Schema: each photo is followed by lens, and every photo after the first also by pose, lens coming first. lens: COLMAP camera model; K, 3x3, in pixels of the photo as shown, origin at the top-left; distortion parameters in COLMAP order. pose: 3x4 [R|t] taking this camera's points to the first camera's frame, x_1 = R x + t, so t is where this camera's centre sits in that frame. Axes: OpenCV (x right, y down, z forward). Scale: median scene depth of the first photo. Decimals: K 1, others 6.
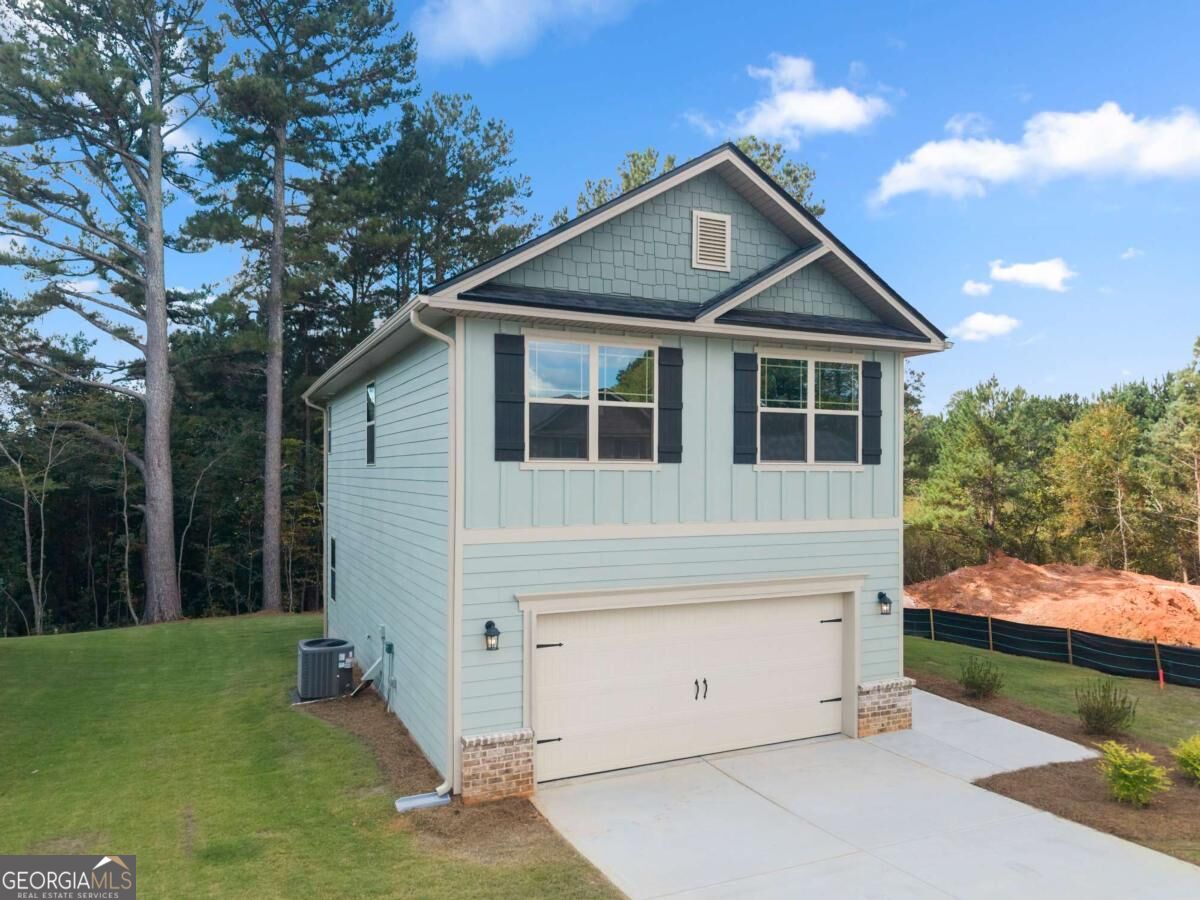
lens RADIAL K [[821.2, 0, 596.3], [0, 821.2, 479.9], [0, 0, 1]] dist [0.001557, 0.000544]
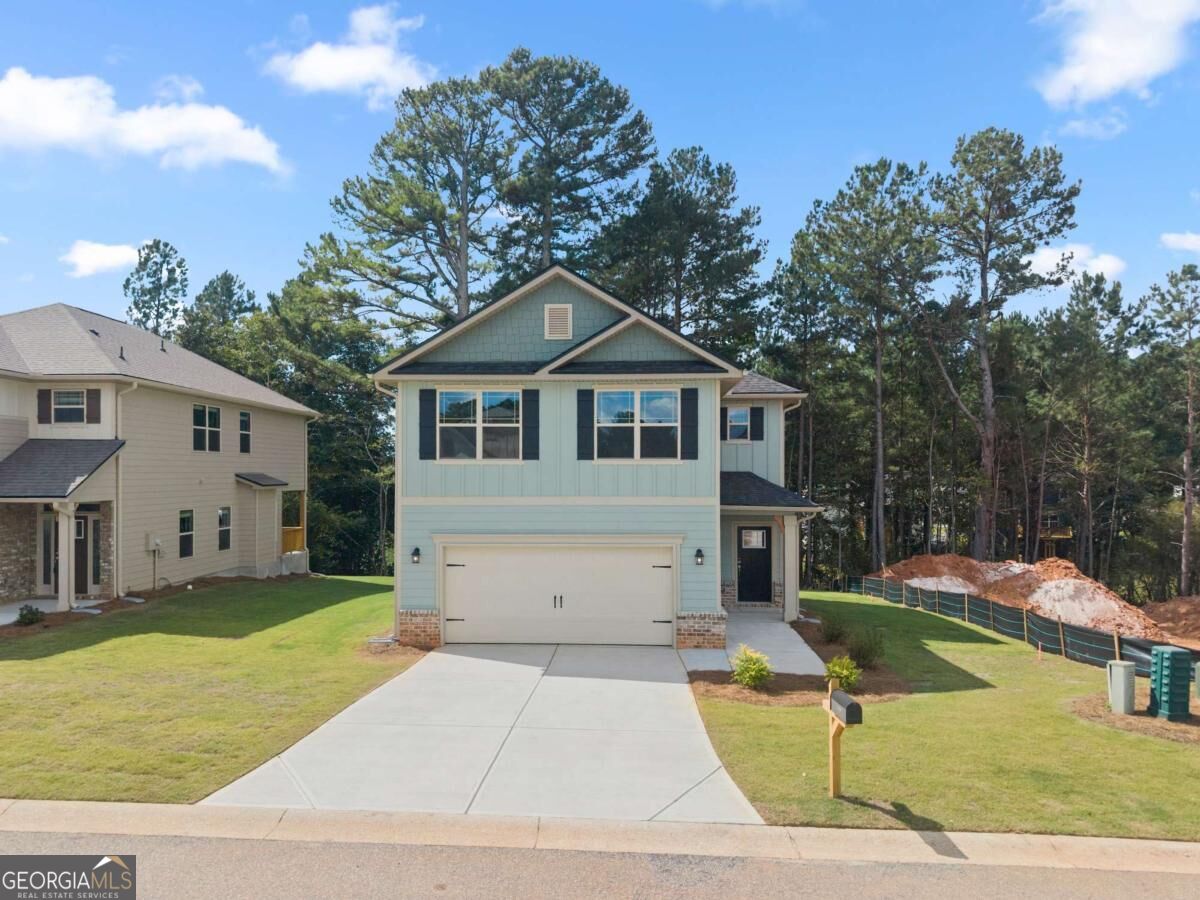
lens RADIAL K [[829.5, 0, 597.5], [0, 829.5, 474.4], [0, 0, 1]] dist [0.005763, -0.002333]
pose [[0.886465, -0.001513, -0.462794, 0.726526], [-0.002411, 0.999966, -0.007887, 0.015534], [0.462790, 0.008107, 0.886431, -0.301942]]
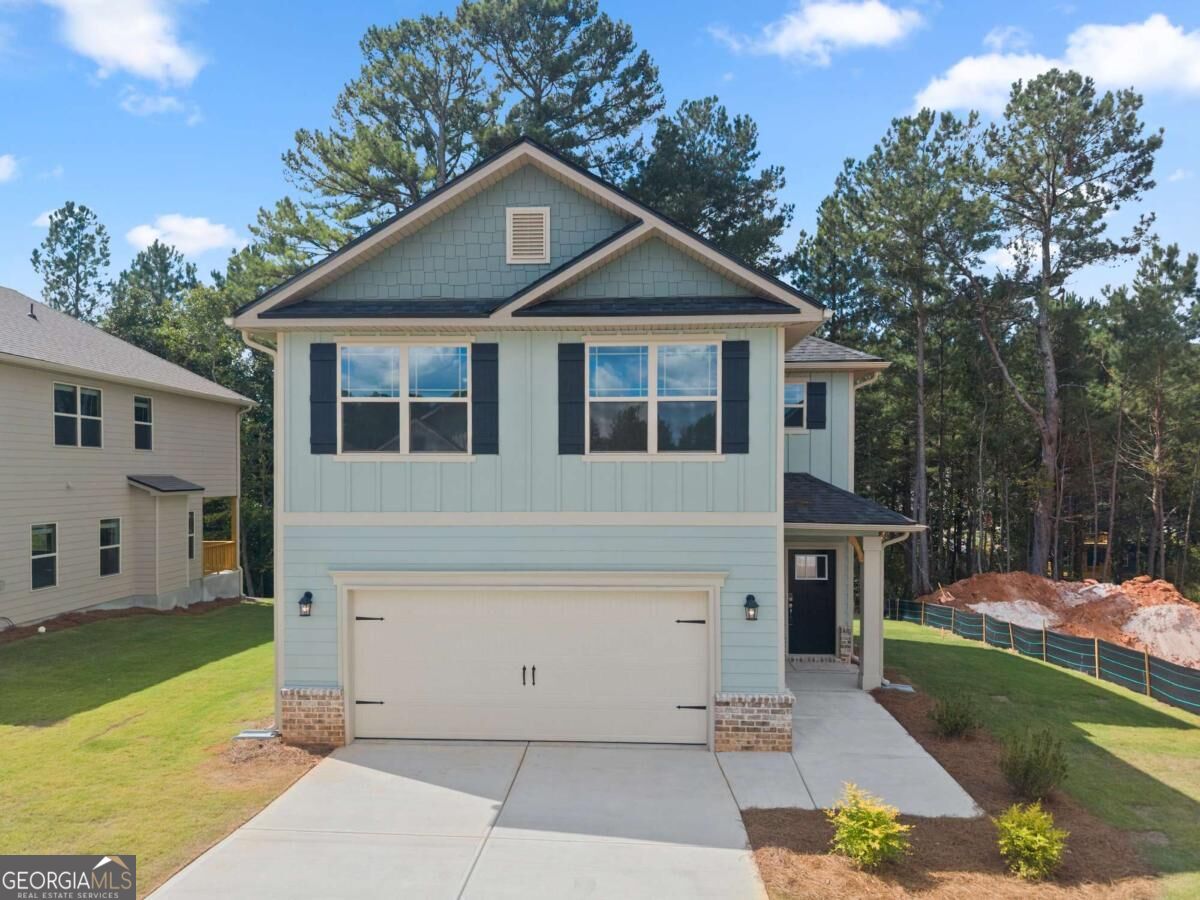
lens RADIAL K [[825.2, 0, 595.6], [0, 825.2, 488.8], [0, 0, 1]] dist [0.000966, -0.001373]
pose [[0.885492, 0.005522, -0.464622, 0.523487], [-0.002228, 0.999968, 0.007637, 0.010955], [0.464650, -0.005727, 0.885476, 0.101582]]
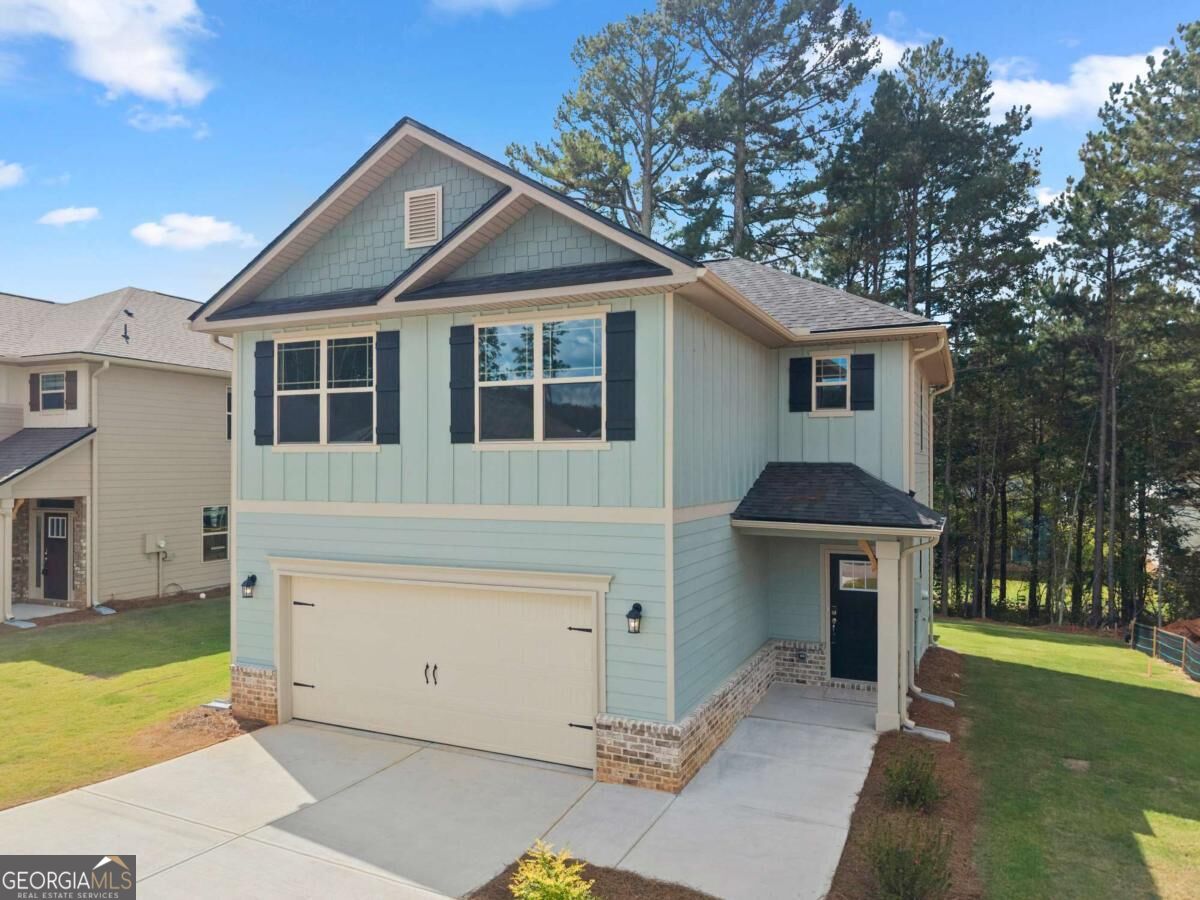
lens RADIAL K [[819.1, 0, 594.1], [0, 819.1, 467.2], [0, 0, 1]] dist [0.000895, 0.000754]
pose [[0.648866, -0.000864, -0.760902, 0.774142], [-0.005422, 0.999969, -0.005759, 0.009357], [0.760884, 0.007862, 0.648841, 0.394990]]
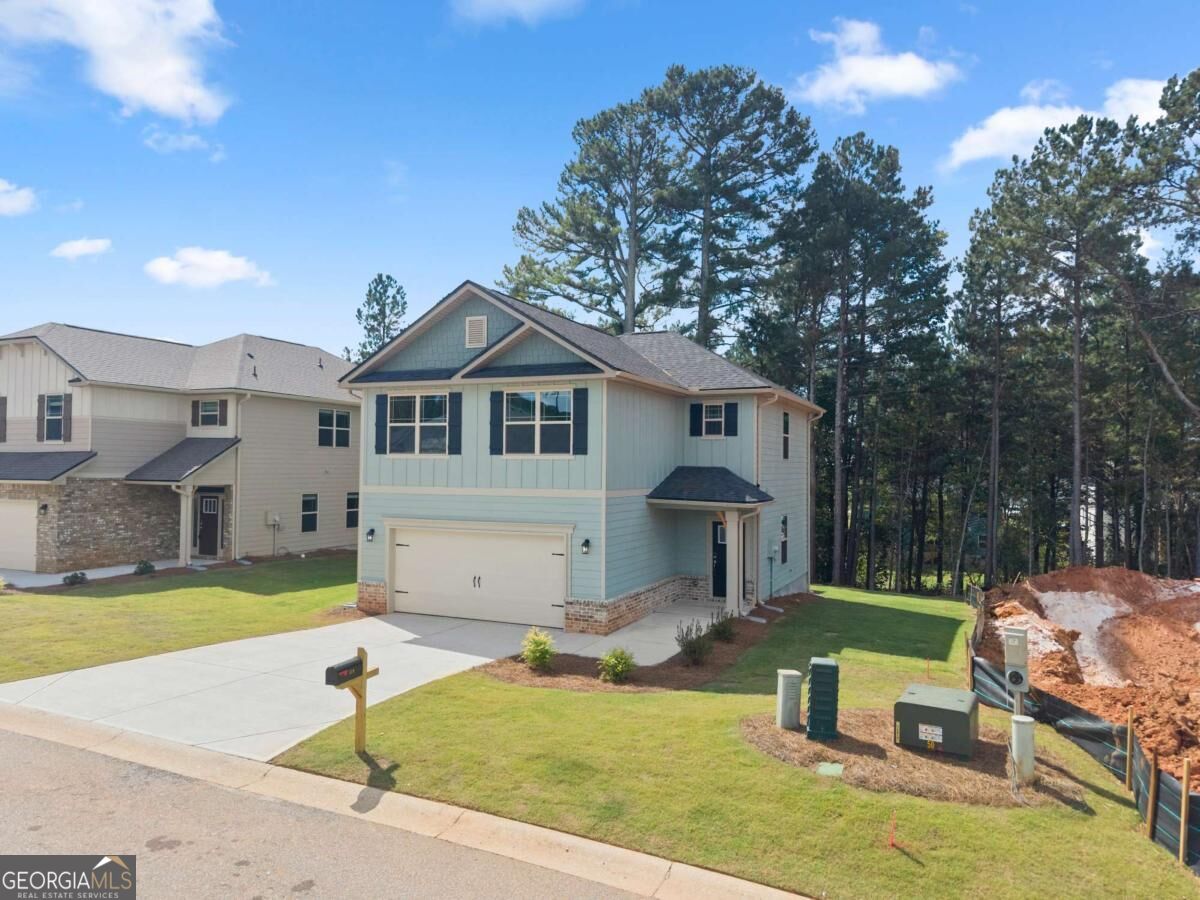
lens RADIAL K [[809.8, 0, 600.0], [0, 809.8, 450.0], [0, 0, 1]] dist [0.011078, -0.003801]
pose [[0.648422, -0.011625, -0.761192, 1.269670], [-0.015052, 0.999492, -0.028087, 0.011531], [0.761132, 0.029670, 0.647918, 0.044151]]
